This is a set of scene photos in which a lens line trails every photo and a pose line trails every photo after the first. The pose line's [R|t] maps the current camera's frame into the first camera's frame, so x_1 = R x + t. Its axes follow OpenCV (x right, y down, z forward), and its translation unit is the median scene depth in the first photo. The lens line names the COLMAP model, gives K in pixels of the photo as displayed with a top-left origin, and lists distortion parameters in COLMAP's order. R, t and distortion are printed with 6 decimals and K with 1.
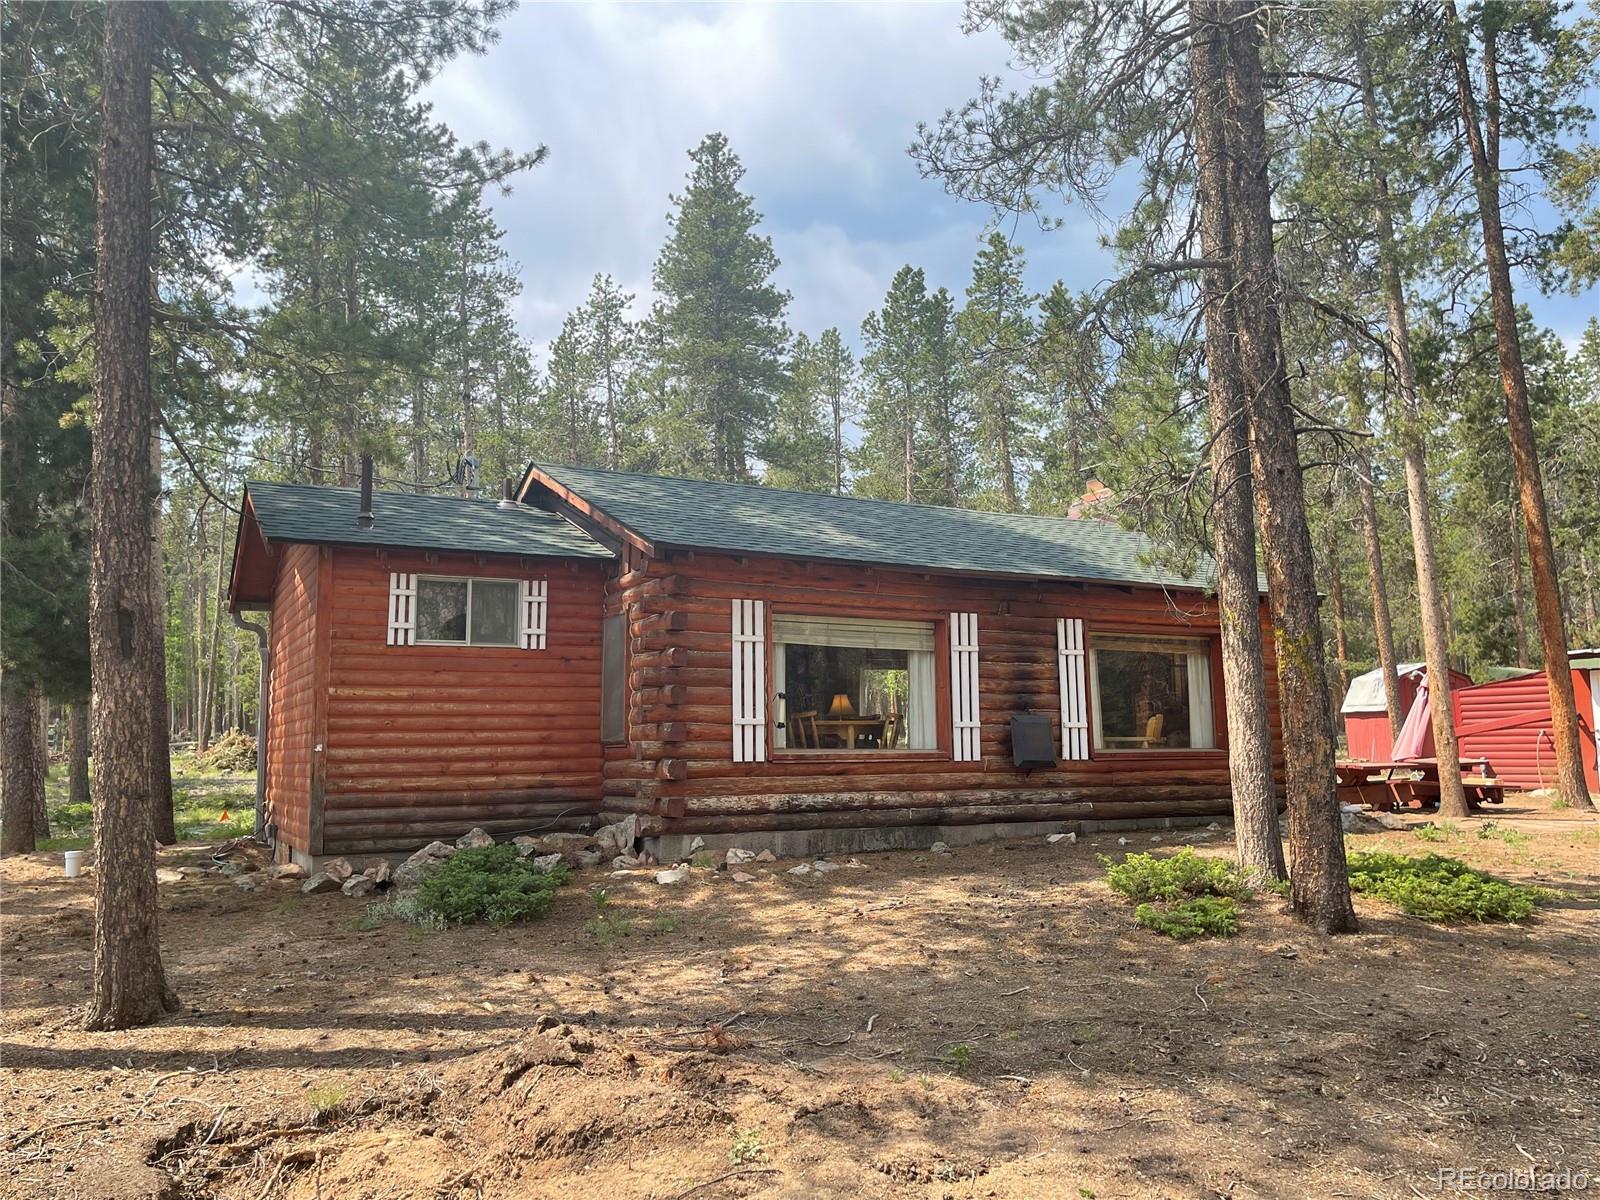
lens RADIAL K [[1304.5, 0, 793.7], [0, 1304.5, 597.4], [0, 0, 1]] dist [0.060896, -0.022592]
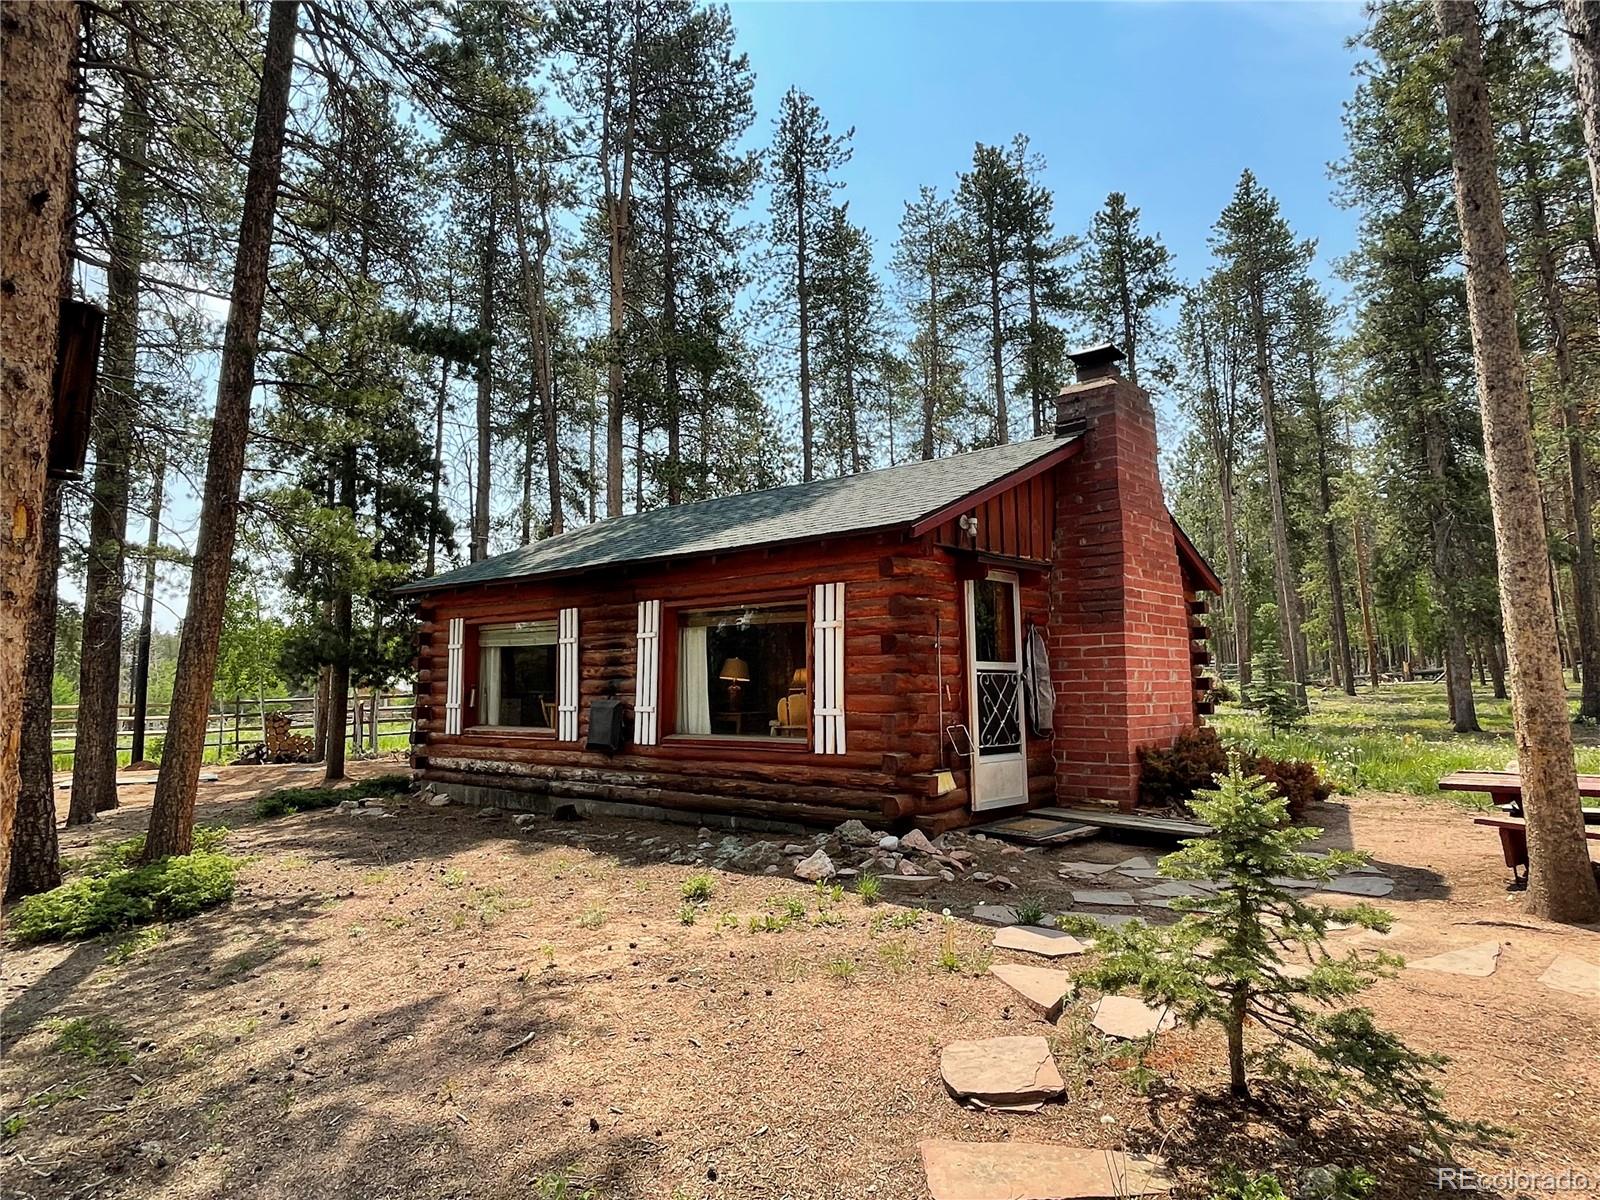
lens RADIAL K [[1001.9, 0, 804.6], [0, 1001.9, 607.8], [0, 0, 1]] dist [-0.003866, -0.000447]
pose [[0.347419, -0.071556, -0.934976, 1.069635], [0.113742, 0.992938, -0.033727, 0.067631], [0.930786, -0.094629, 0.353104, 0.947726]]
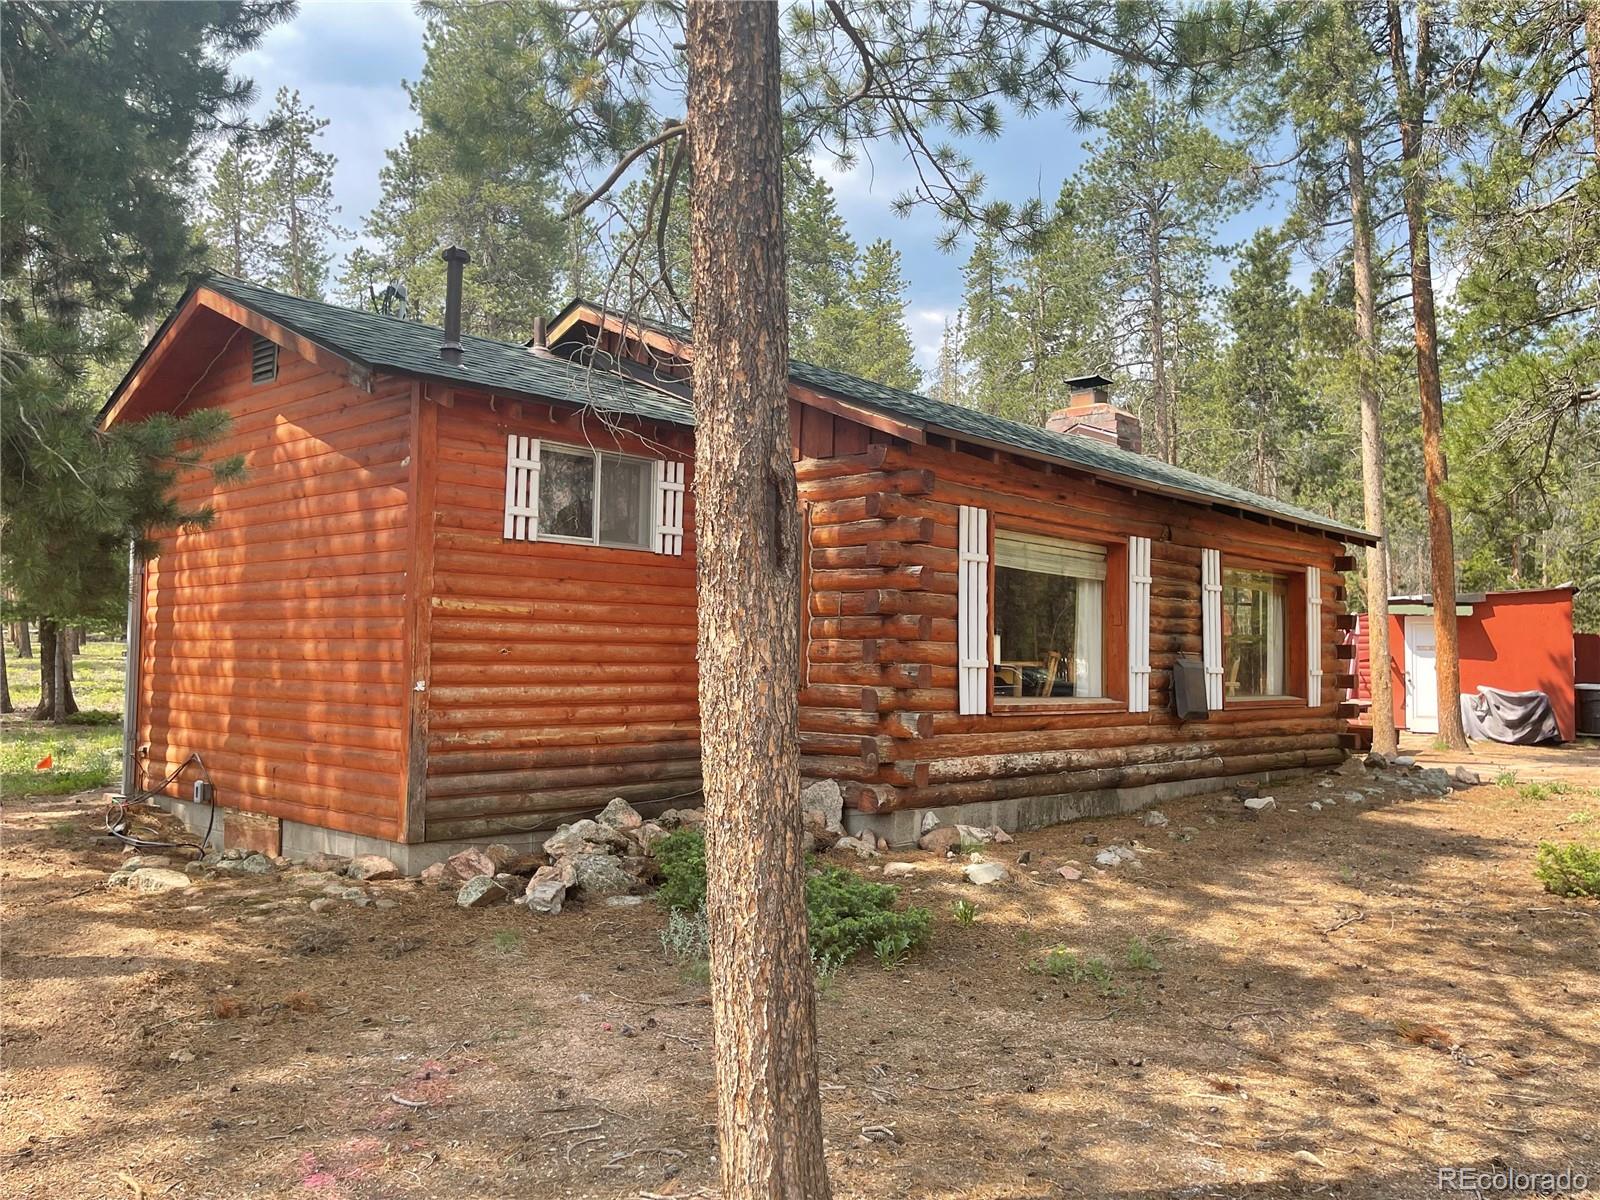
lens RADIAL K [[1304.5, 0, 794.5], [0, 1304.5, 594.6], [0, 0, 1]] dist [0.060896, -0.022592]
pose [[0.945187, 0.043185, 0.323662, -0.377861], [-0.065475, 0.996150, 0.058292, 0.014989], [-0.319898, -0.076288, 0.944375, 0.288291]]
